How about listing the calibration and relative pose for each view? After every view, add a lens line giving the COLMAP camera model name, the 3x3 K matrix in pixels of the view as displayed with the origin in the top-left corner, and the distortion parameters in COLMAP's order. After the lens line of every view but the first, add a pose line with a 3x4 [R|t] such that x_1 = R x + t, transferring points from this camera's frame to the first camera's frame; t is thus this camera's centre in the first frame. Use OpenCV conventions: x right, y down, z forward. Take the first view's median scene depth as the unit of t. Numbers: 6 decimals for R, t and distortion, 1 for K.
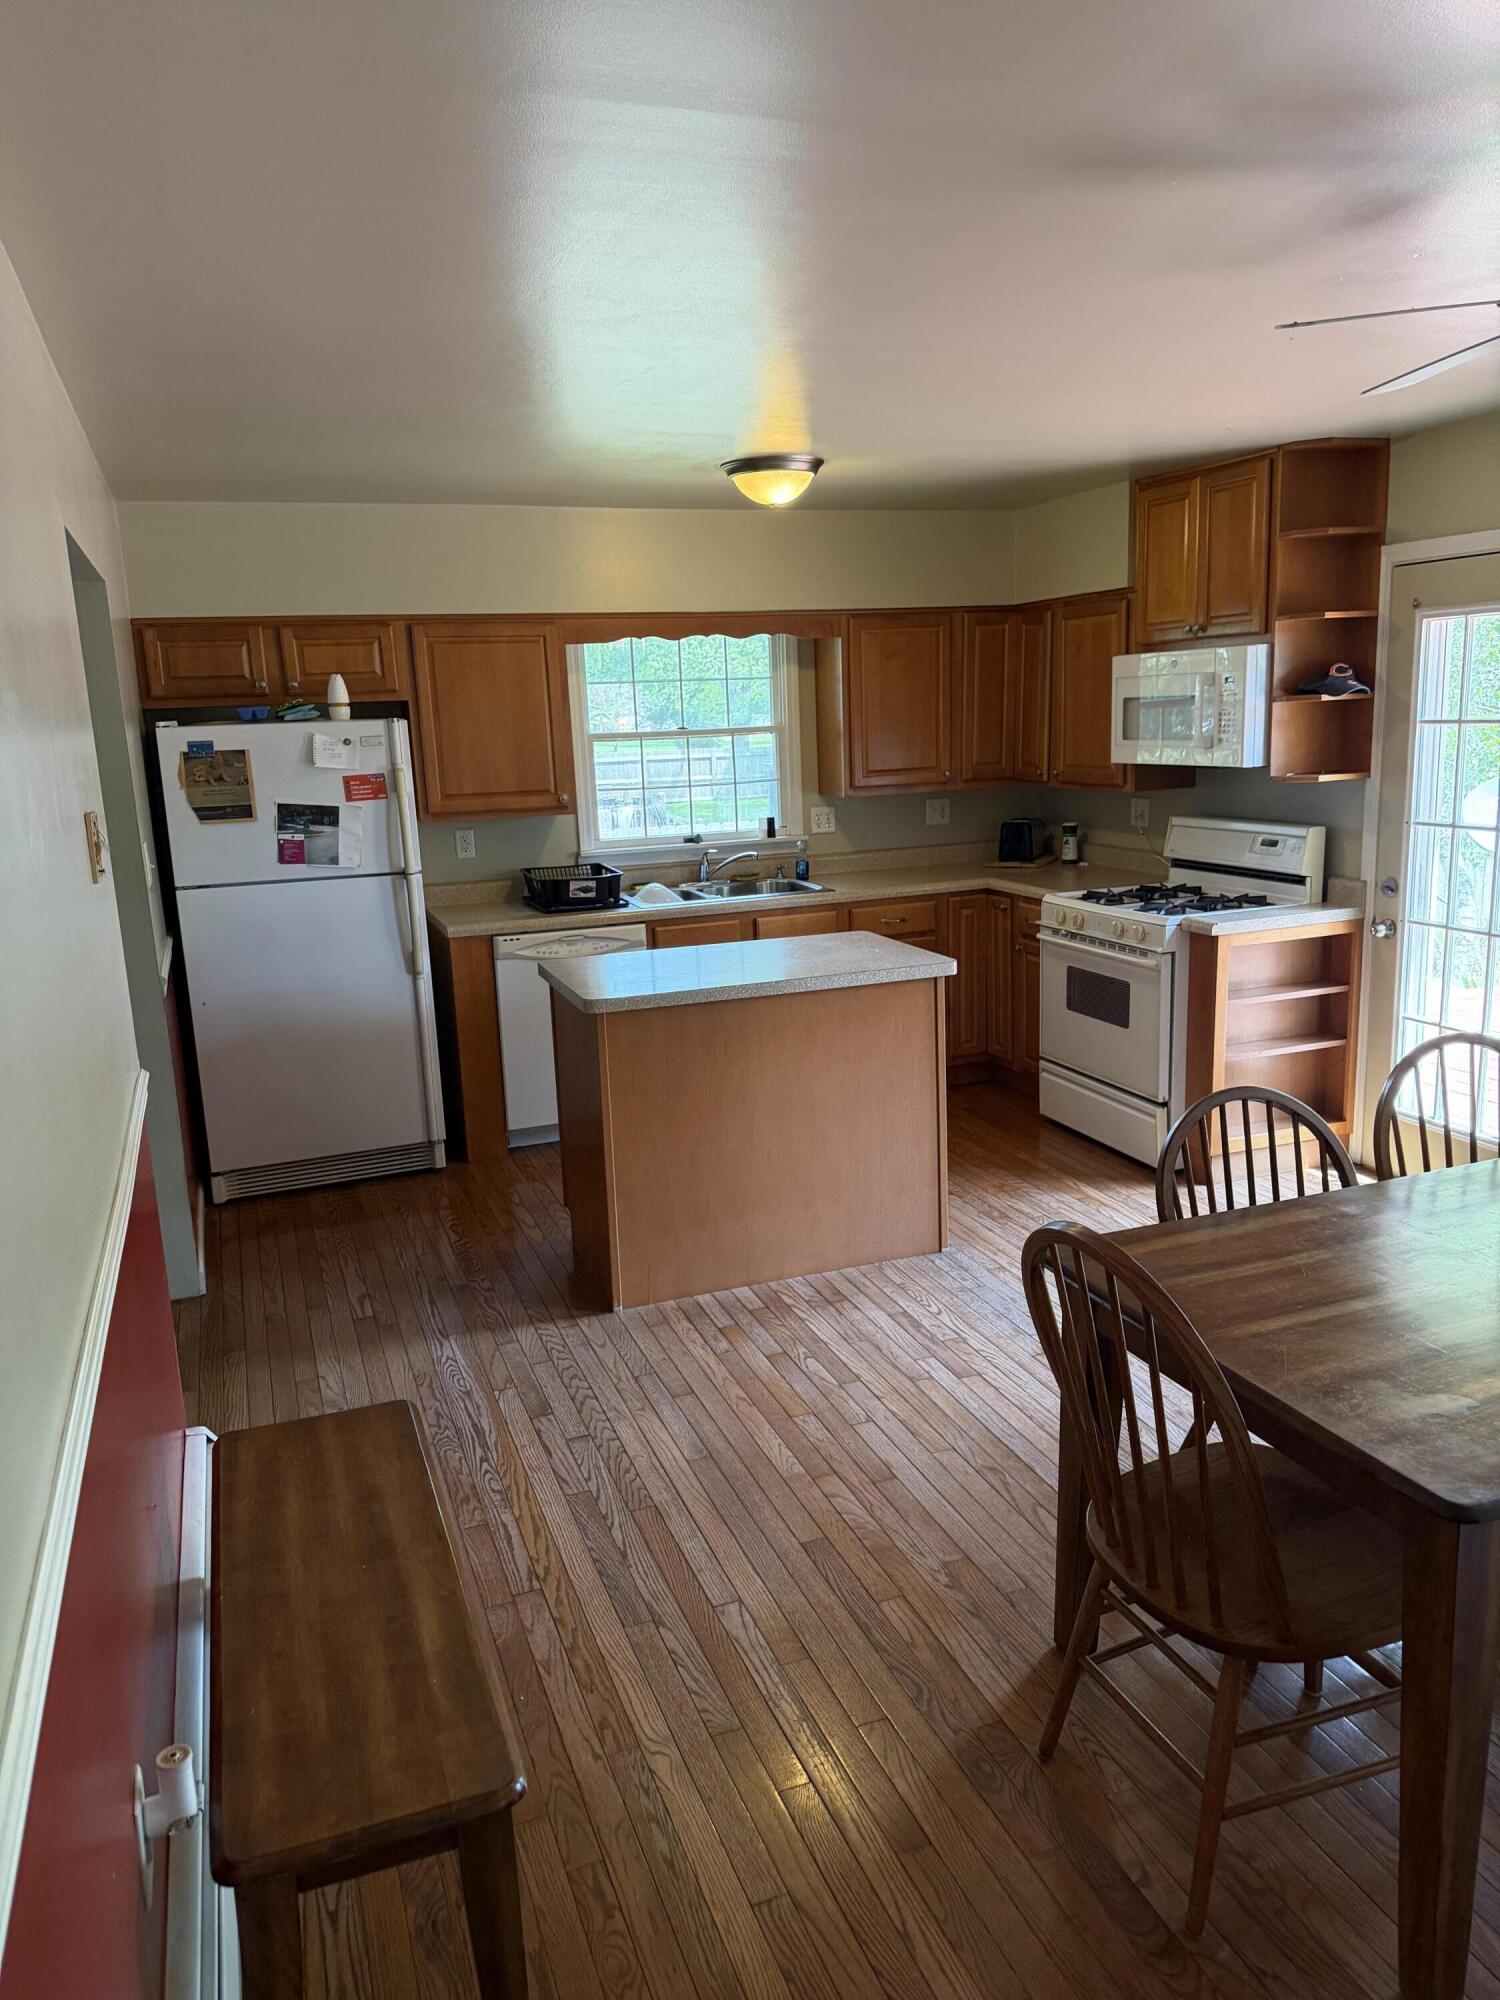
lens RADIAL K [[1428.0, 0, 777.9], [0, 1428.0, 1008.1], [0, 0, 1]] dist [0.024089, -0.051672]
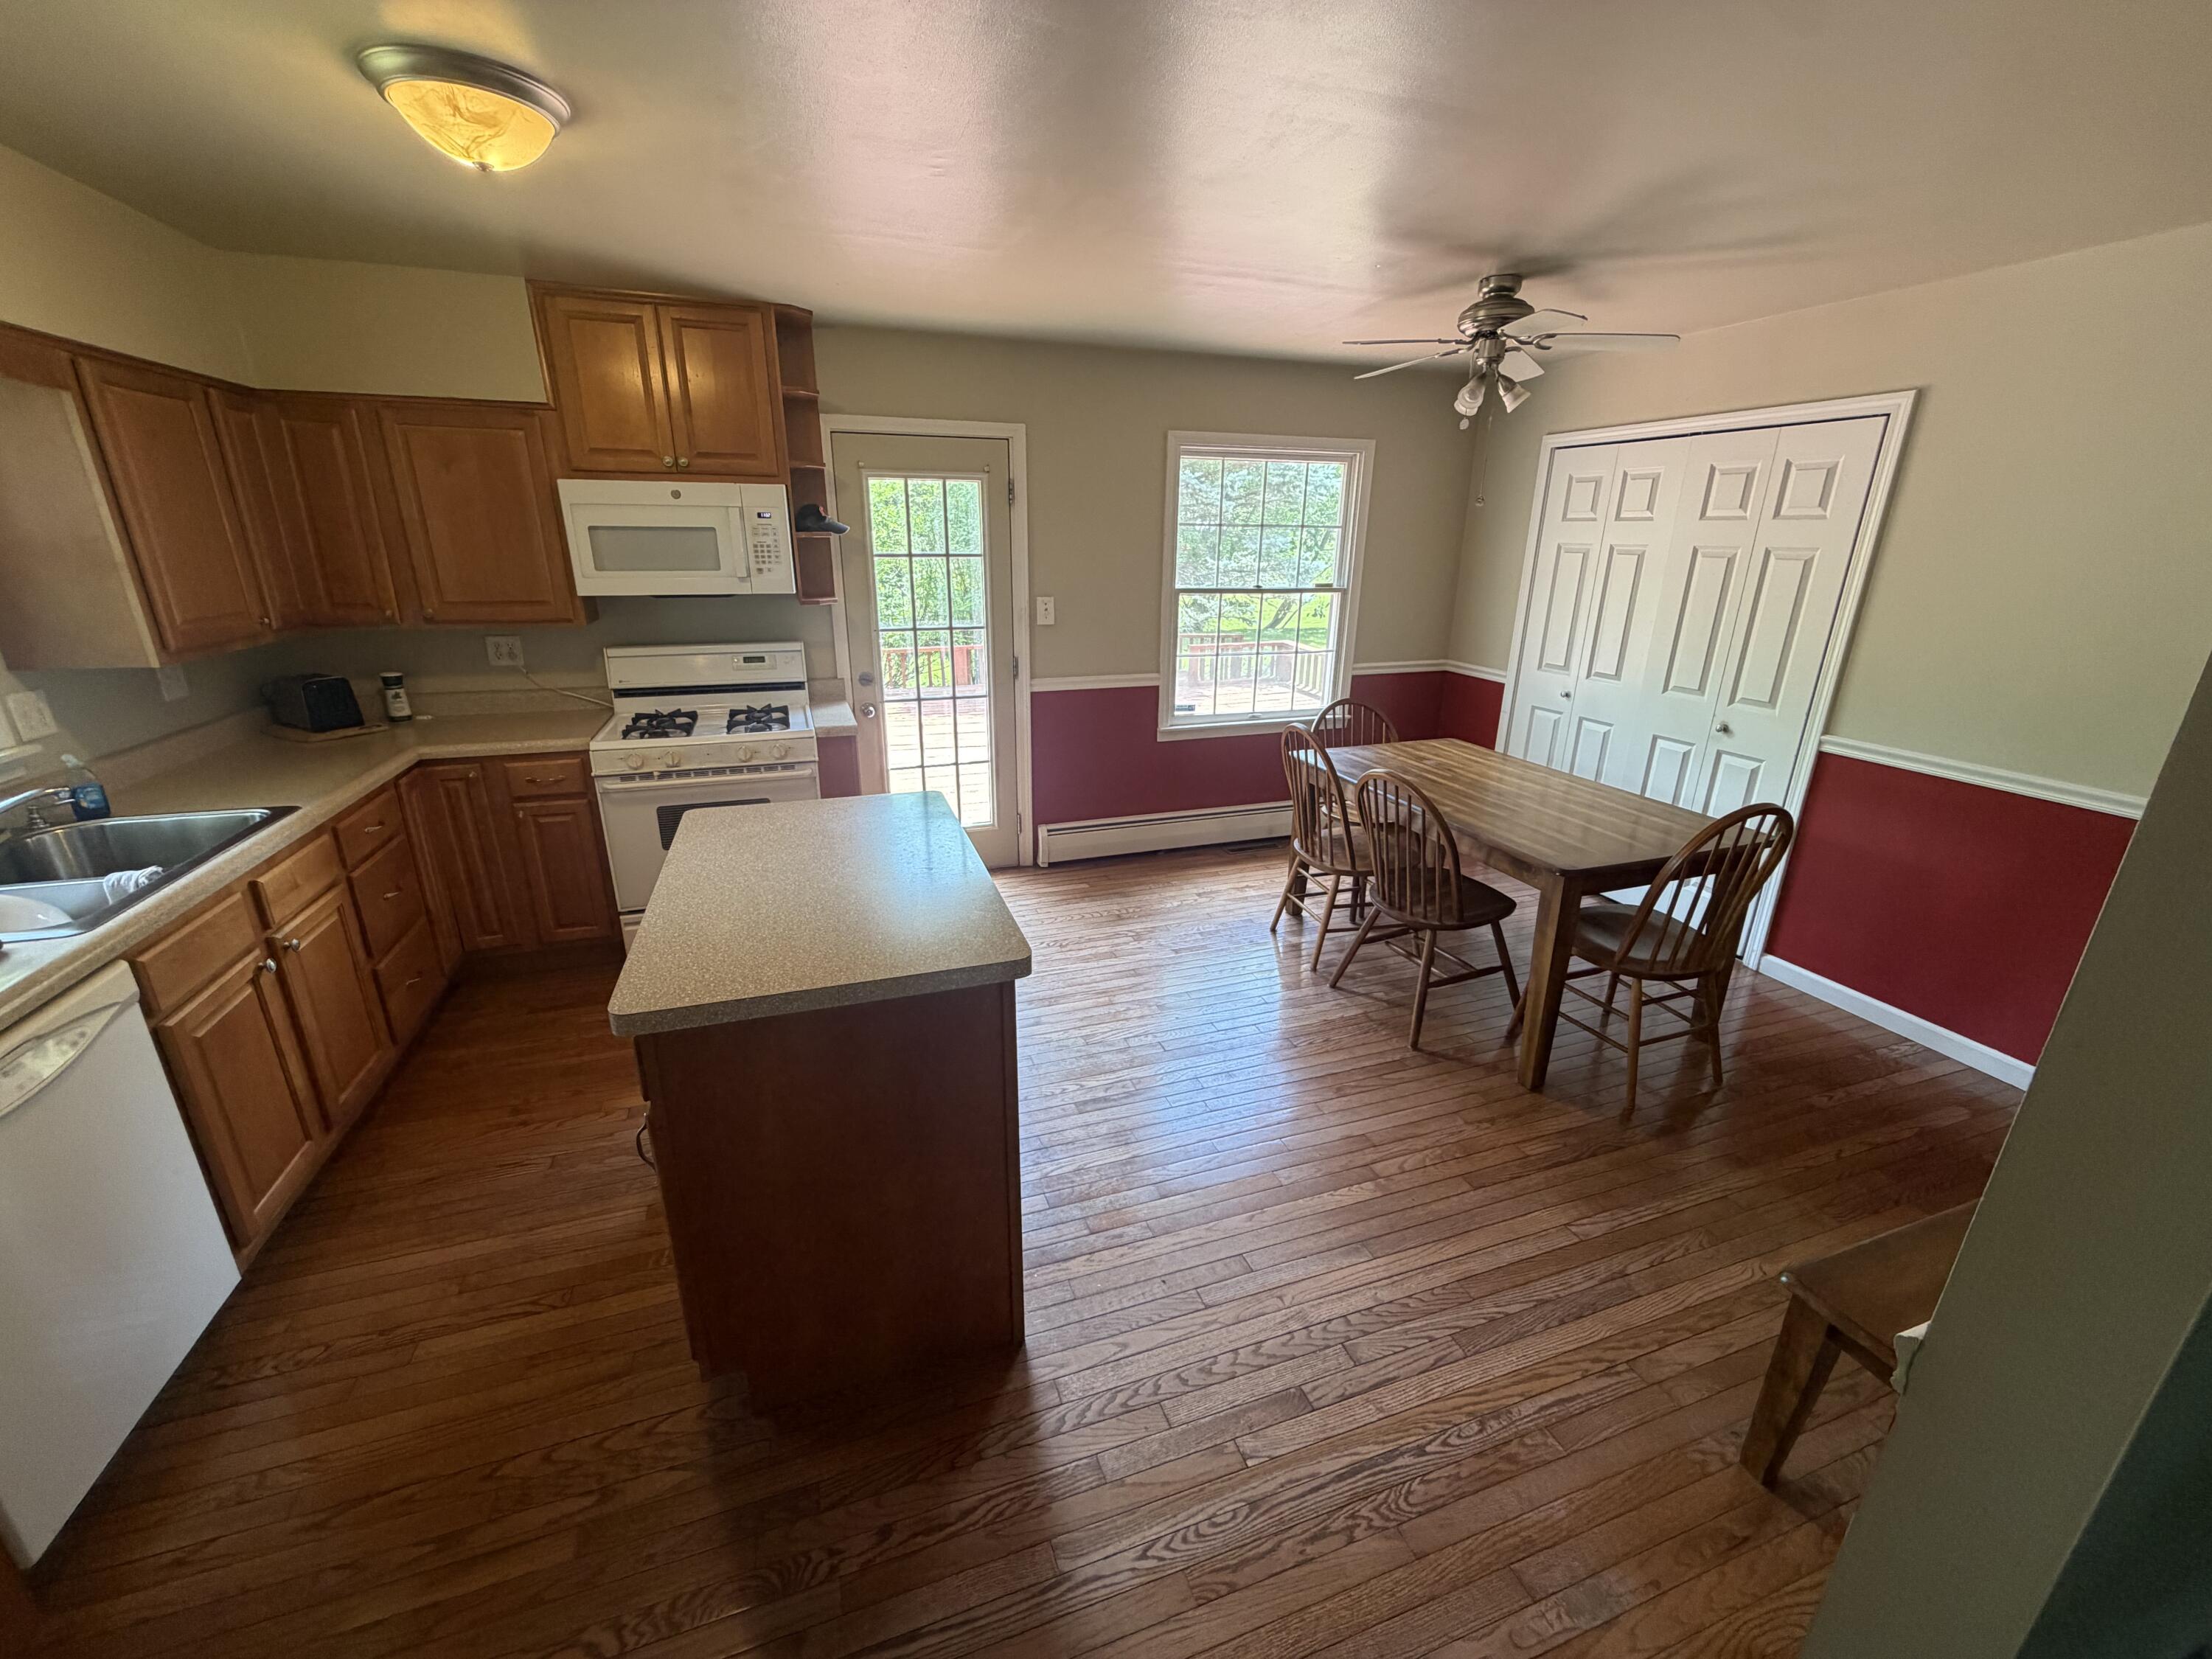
lens RADIAL K [[877.2, 0, 1111.6], [0, 877.2, 816.7], [0, 0, 1]] dist [-0.003750, -0.000150]
pose [[0.026056, -0.269002, 0.962787, -0.390839], [0.194639, 0.946047, 0.259057, -0.126689], [-0.980529, 0.180646, 0.077009, 0.703435]]
